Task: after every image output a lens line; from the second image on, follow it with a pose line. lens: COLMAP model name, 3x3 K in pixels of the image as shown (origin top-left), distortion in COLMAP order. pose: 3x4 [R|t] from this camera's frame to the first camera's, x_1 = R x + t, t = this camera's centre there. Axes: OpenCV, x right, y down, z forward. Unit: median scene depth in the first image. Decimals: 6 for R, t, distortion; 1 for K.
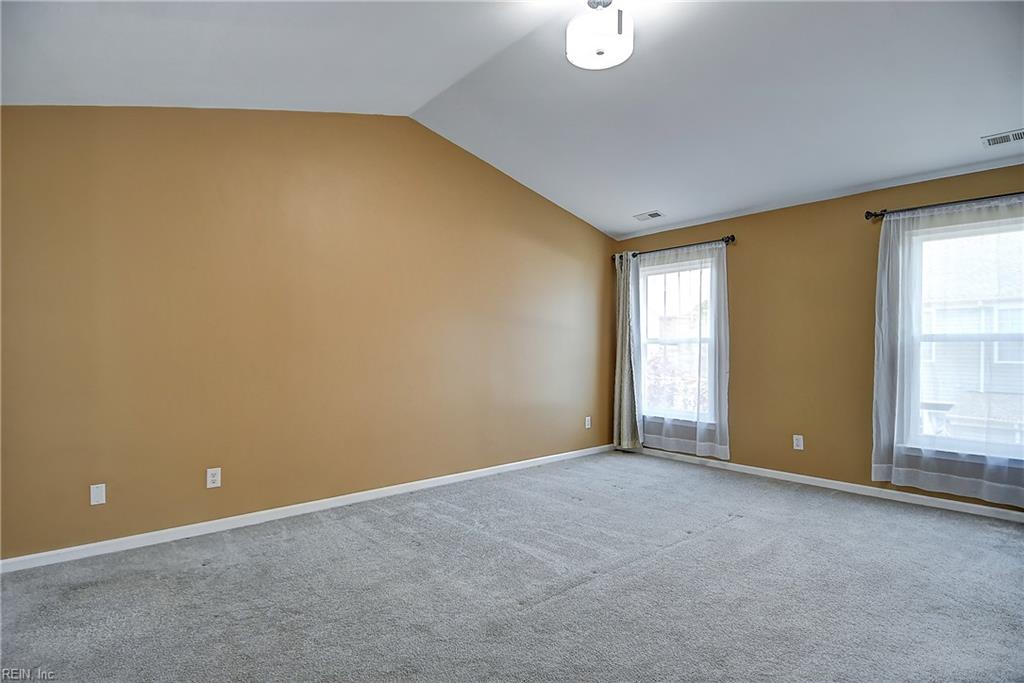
lens RADIAL K [[532.7, 0, 512.0], [0, 532.7, 341.5], [0, 0, 1]] dist [0.044257, -0.050714]
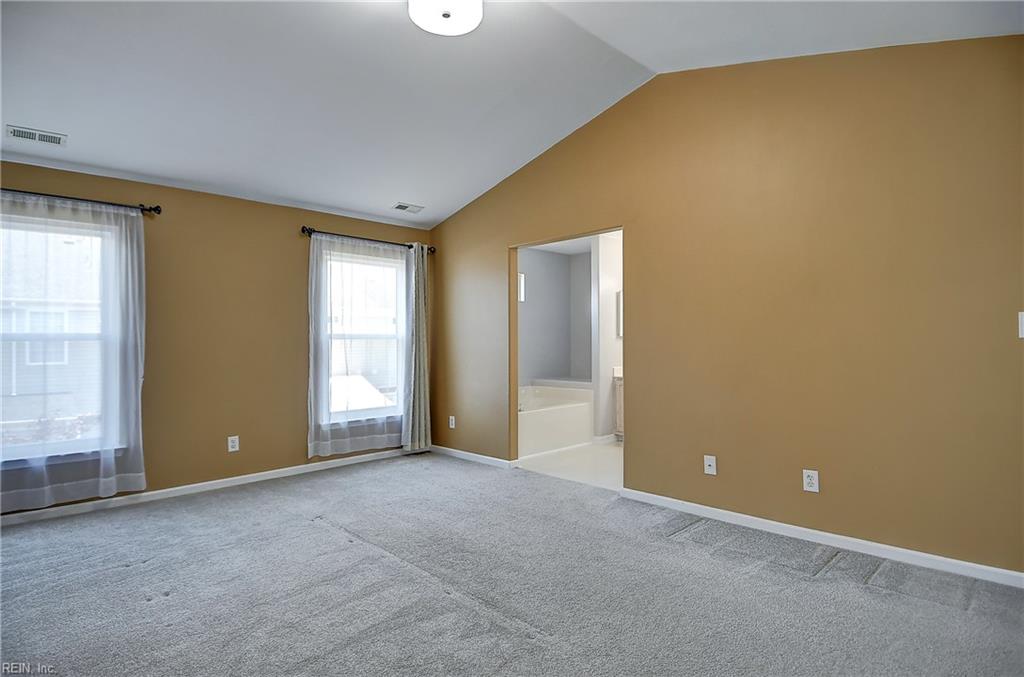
lens RADIAL K [[540.8, 0, 512.0], [0, 540.8, 338.5], [0, 0, 1]] dist [0.065687, -0.042241]
pose [[-0.058170, 0.007488, 0.998279, -0.537916], [0.001350, 0.999972, -0.007422, 0.007926], [-0.998306, 0.000916, -0.058178, 0.629335]]
